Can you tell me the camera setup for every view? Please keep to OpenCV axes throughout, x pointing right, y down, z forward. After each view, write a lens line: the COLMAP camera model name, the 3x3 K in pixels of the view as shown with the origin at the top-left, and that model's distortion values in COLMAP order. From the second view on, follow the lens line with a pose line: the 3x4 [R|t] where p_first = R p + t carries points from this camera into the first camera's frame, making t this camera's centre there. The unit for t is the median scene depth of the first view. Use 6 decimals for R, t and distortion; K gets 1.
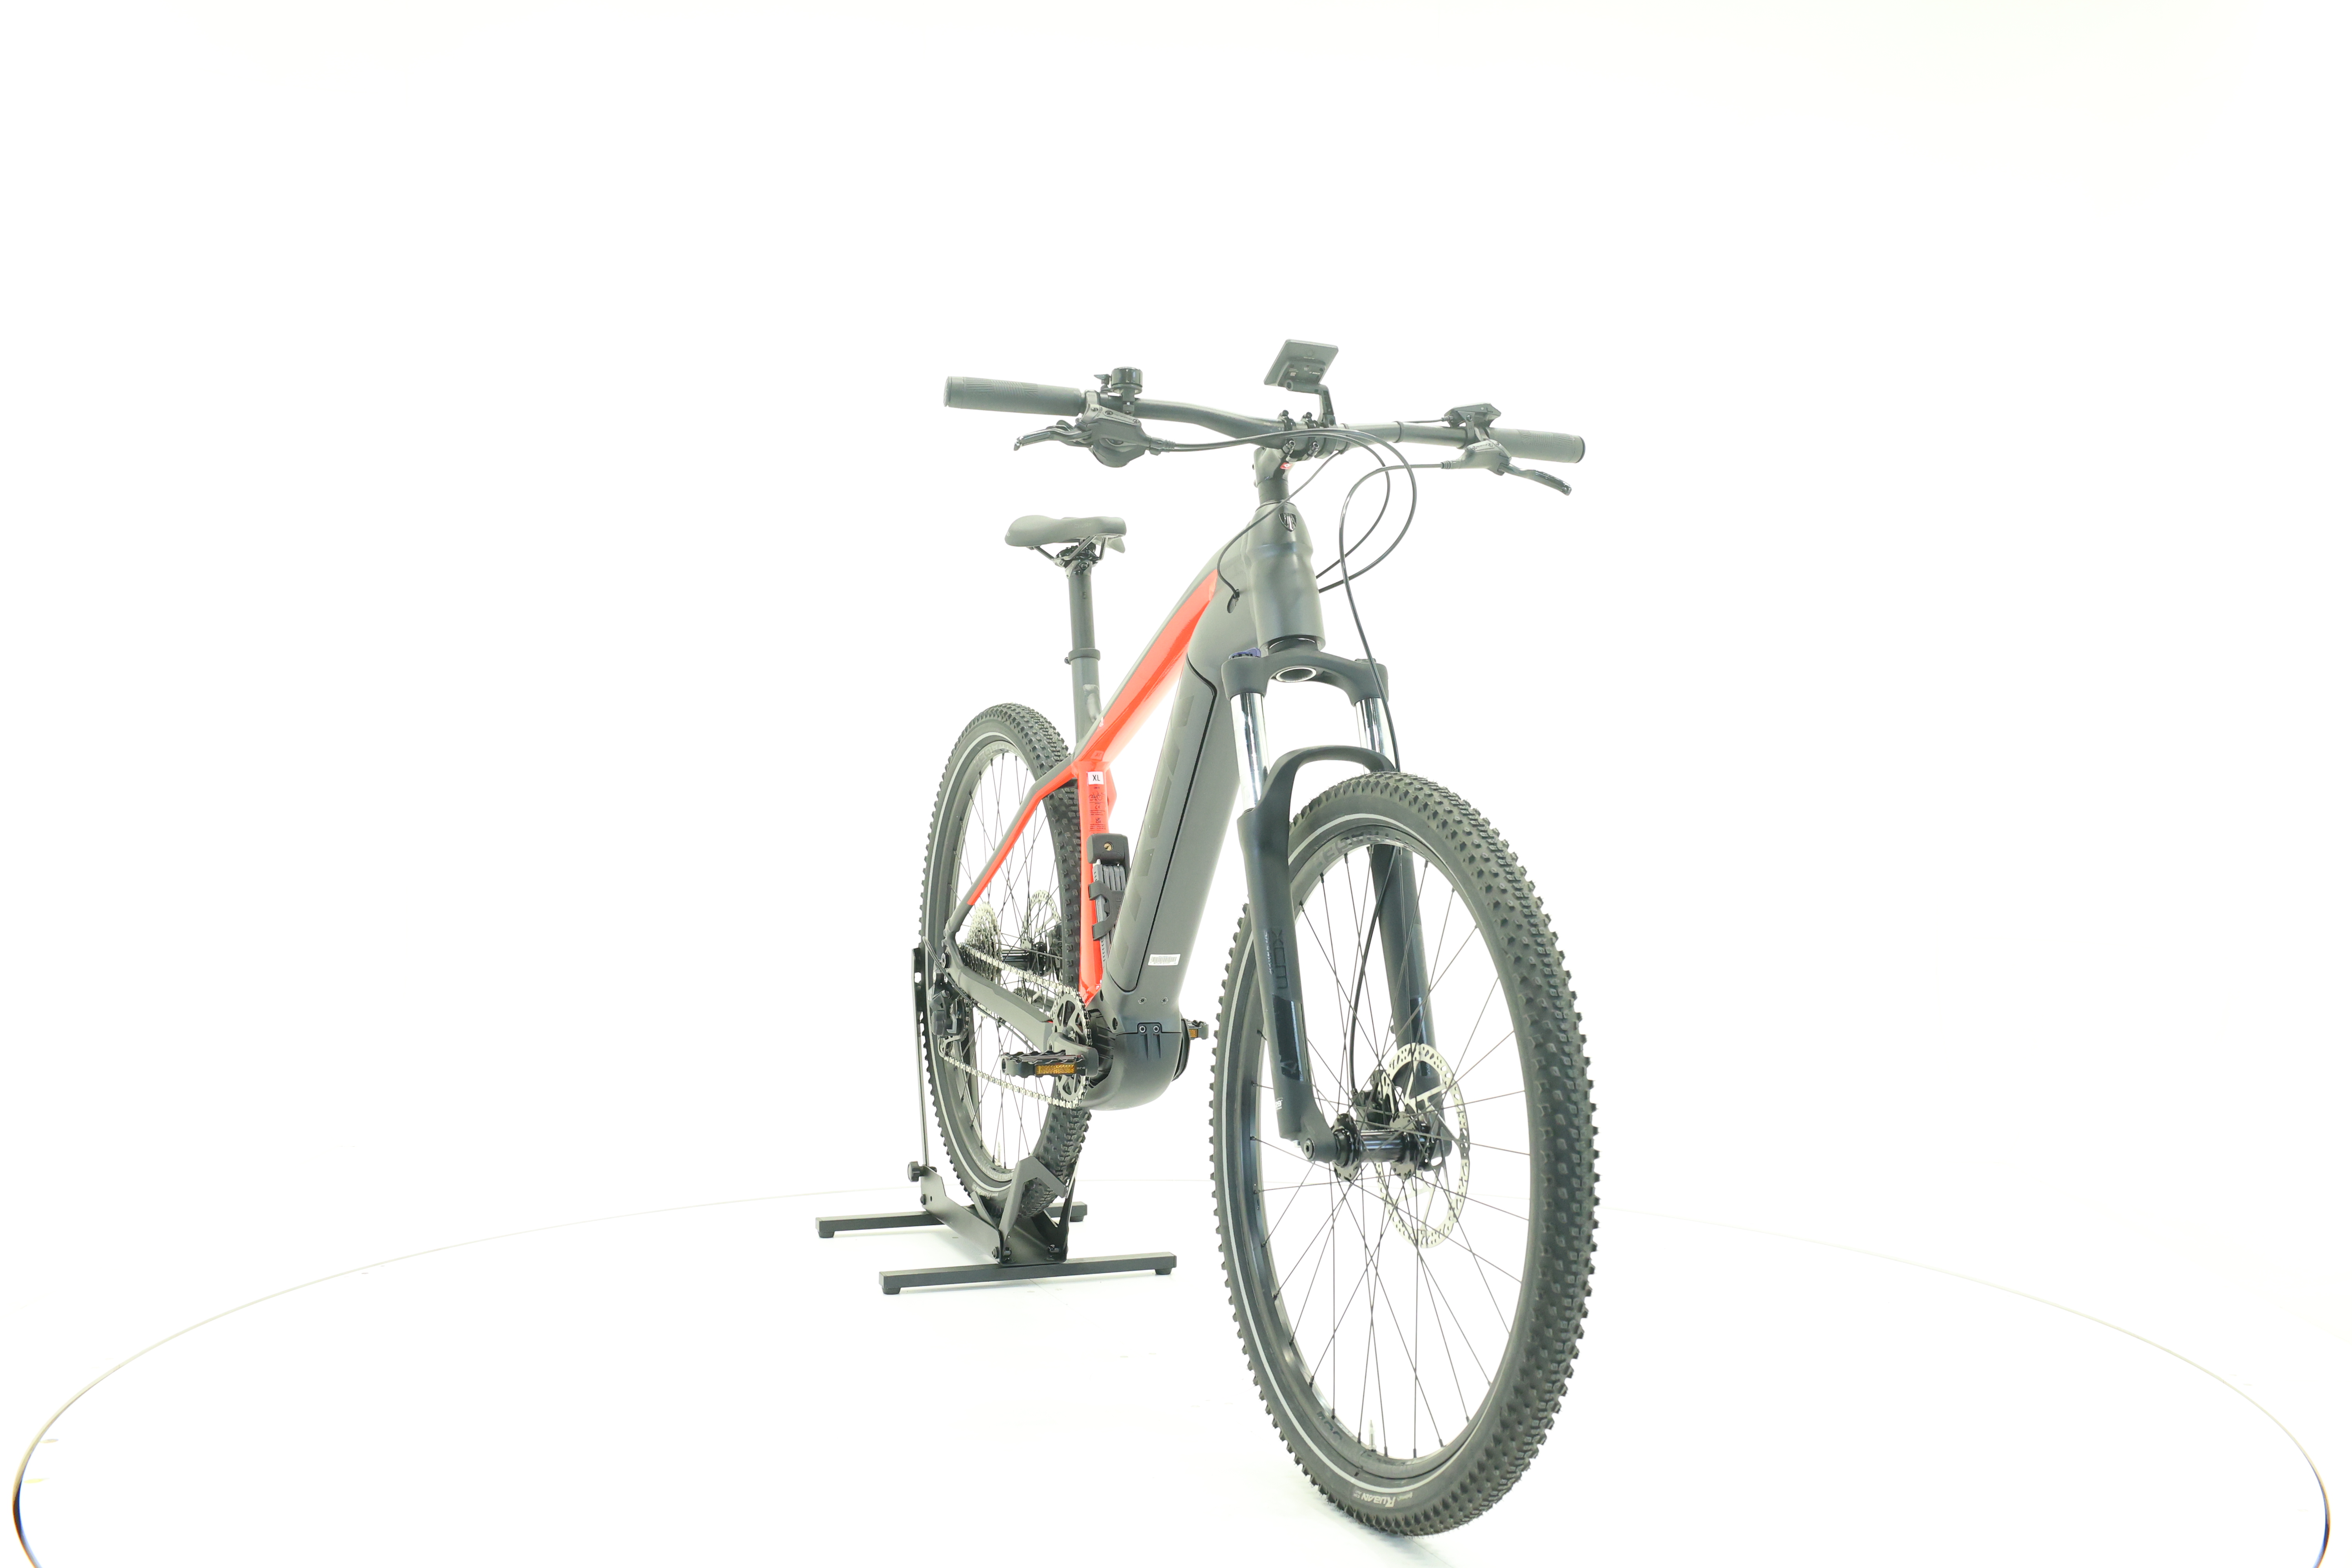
lens RADIAL K [[2504.9, 0, 1180.9], [0, 2504.9, 779.8], [0, 0, 1]] dist [0.019210, 0.000000]
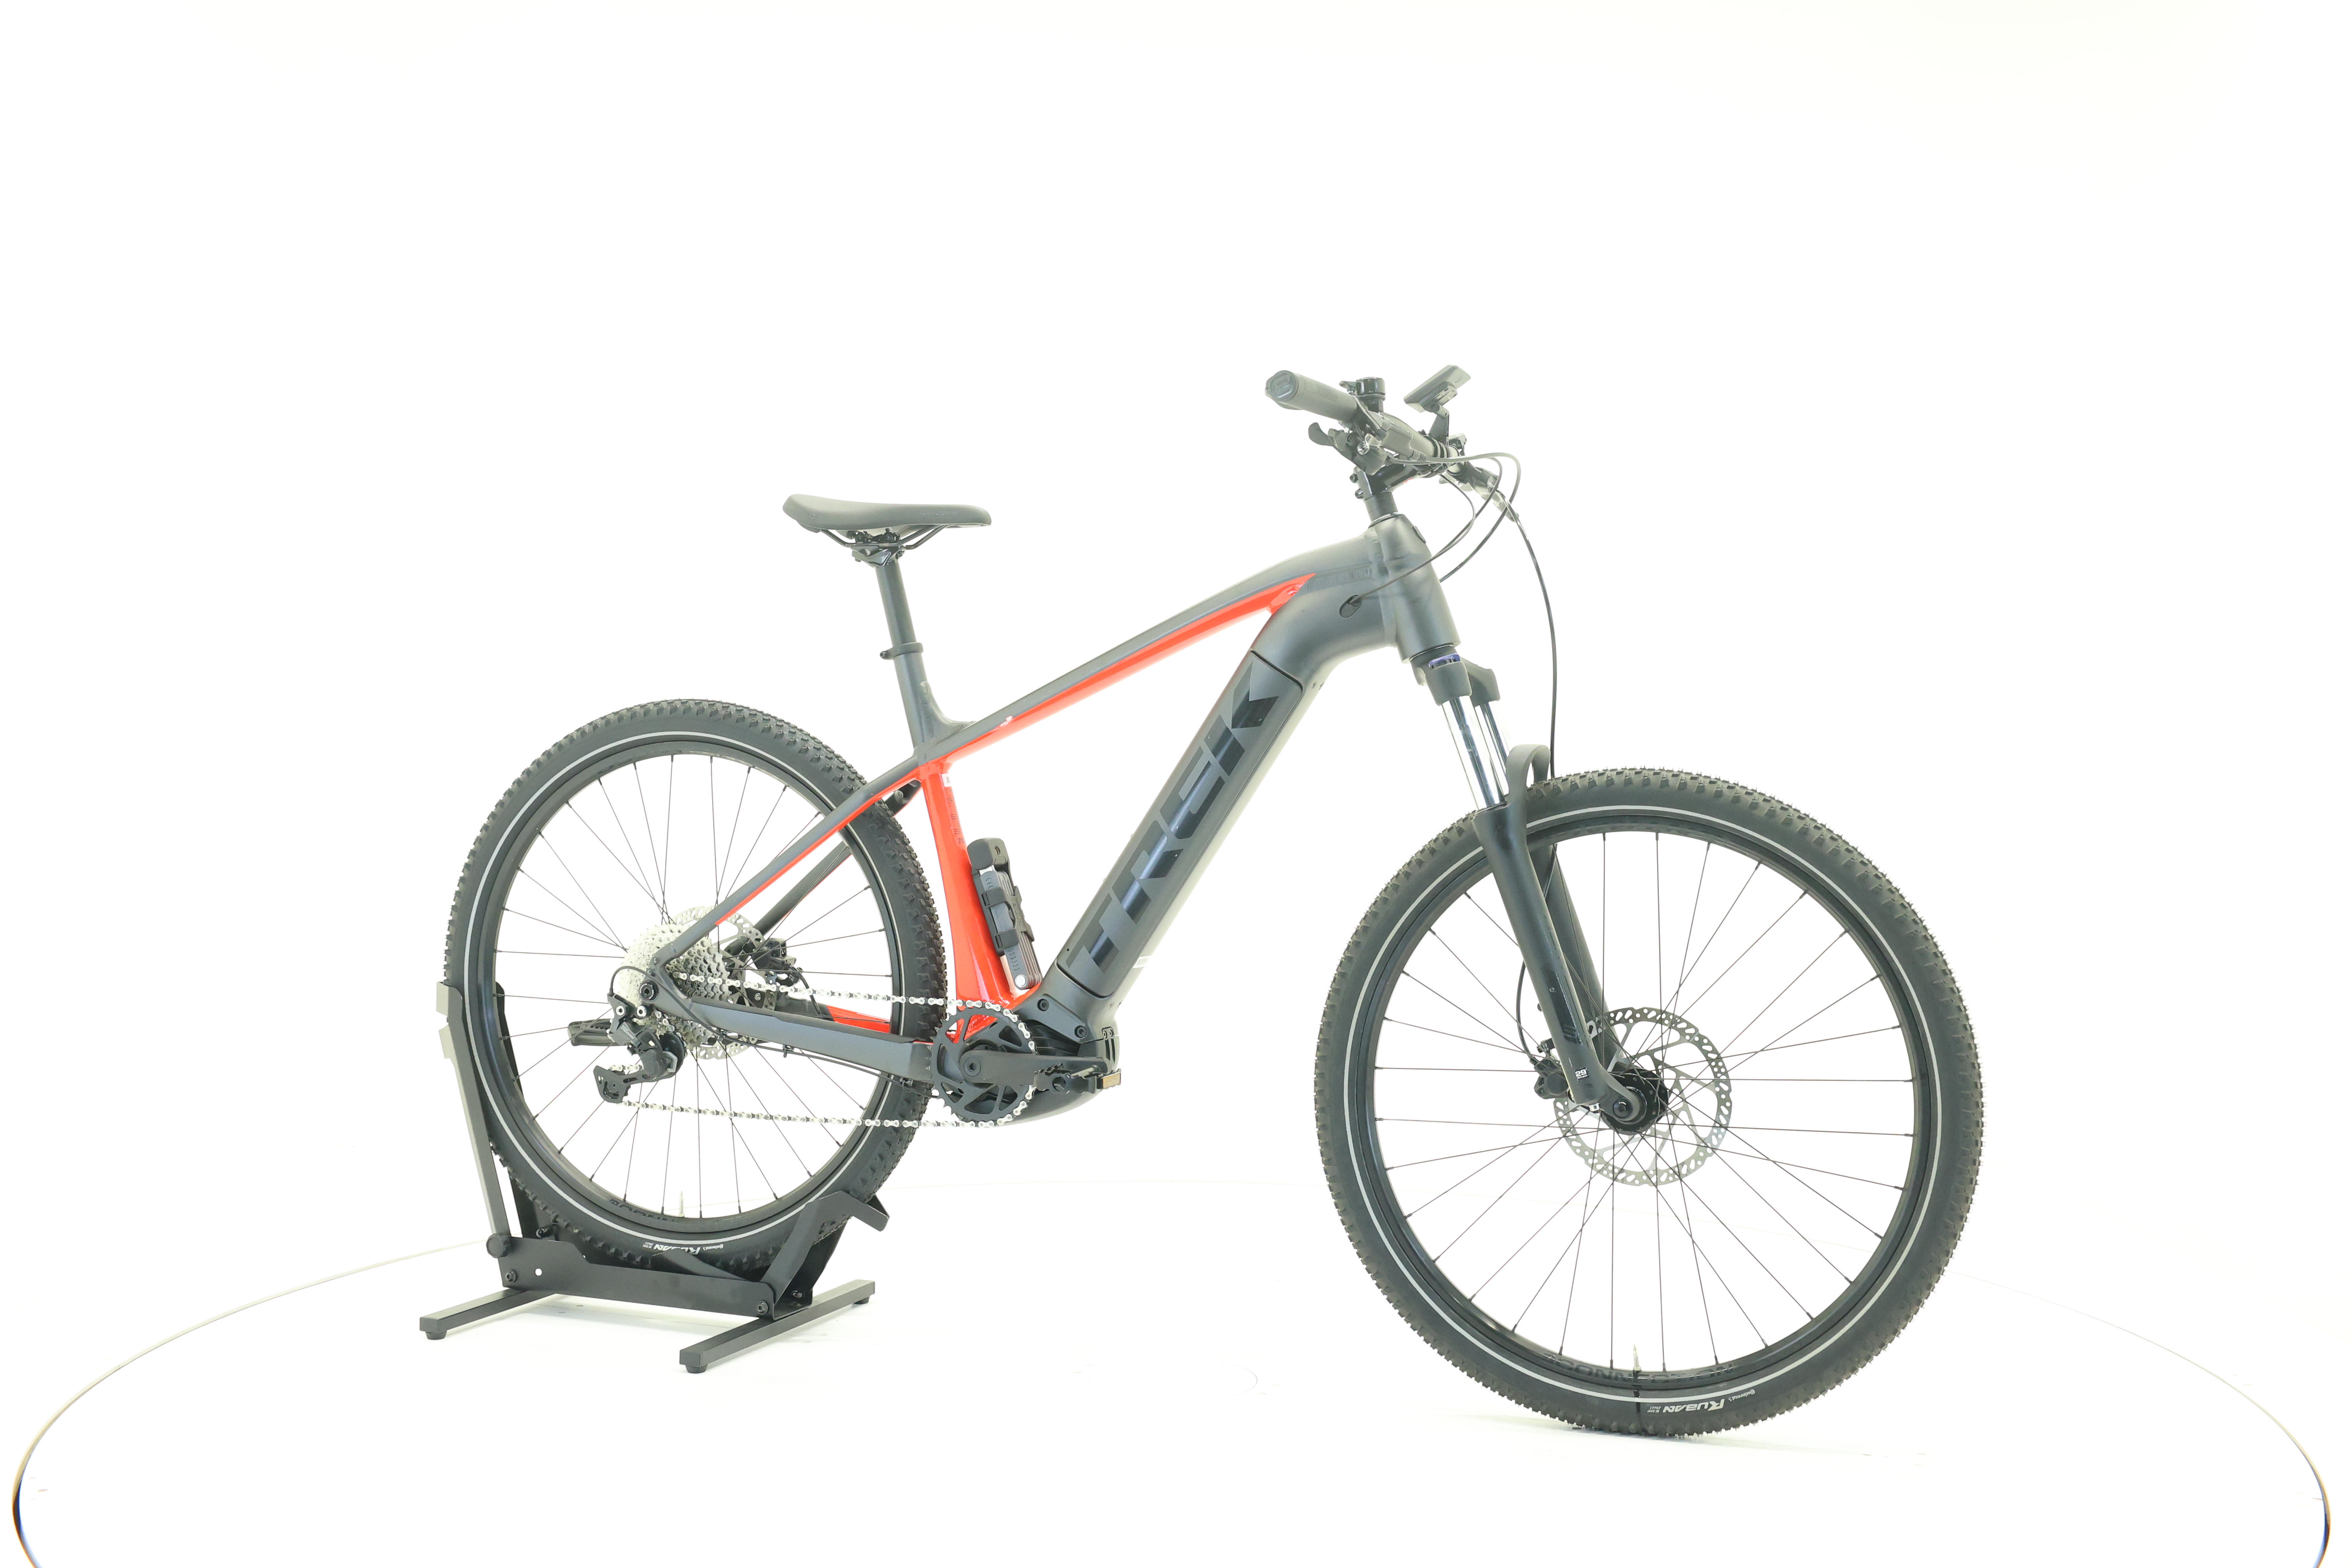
lens RADIAL K [[2504.9, 0, 1167.3], [0, 2504.9, 772.2], [0, 0, 1]] dist [0.019210, 0.000000]
pose [[0.686864, -0.015667, 0.726617, -0.805294], [0.015474, 0.999856, 0.006932, -0.010996], [-0.726621, 0.006482, 0.687008, 0.346189]]
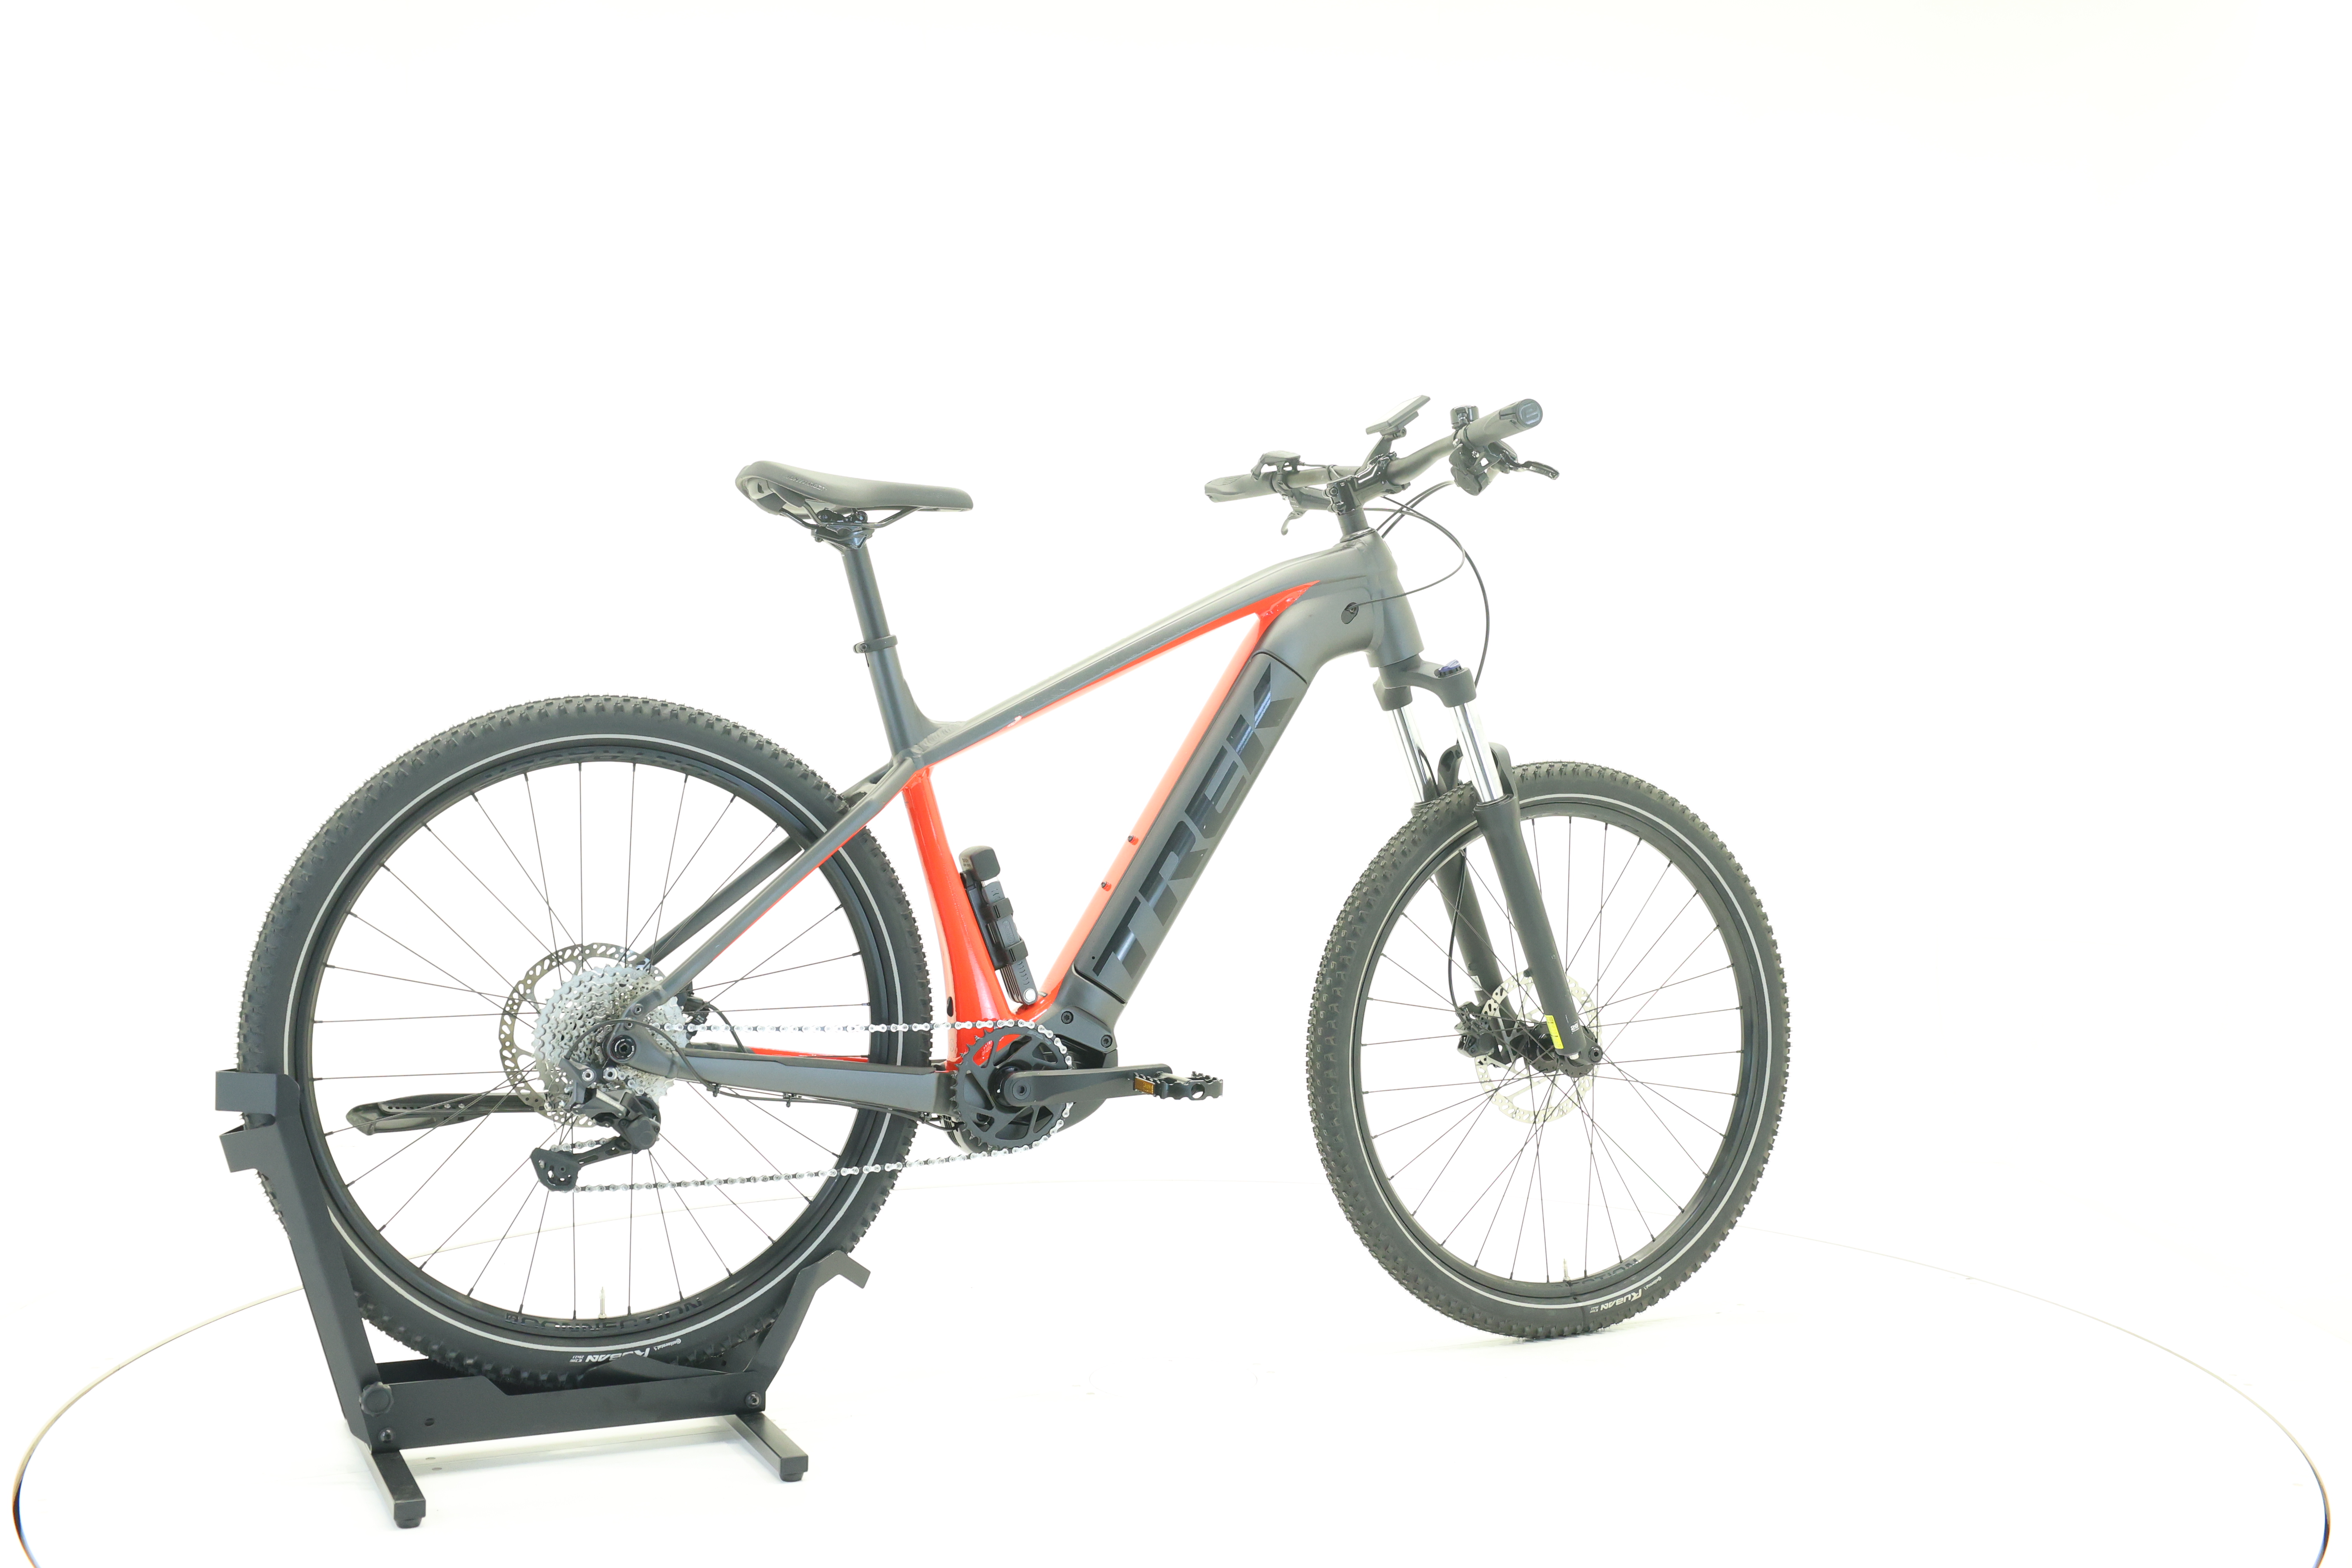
lens RADIAL K [[2504.9, 0, 1169.5], [0, 2504.9, 774.6], [0, 0, 1]] dist [0.019210, 0.000000]
pose [[-0.067201, -0.028651, 0.997328, -1.100185], [0.017800, 0.999394, 0.029909, -0.035290], [-0.997581, 0.019762, -0.066650, 1.176956]]
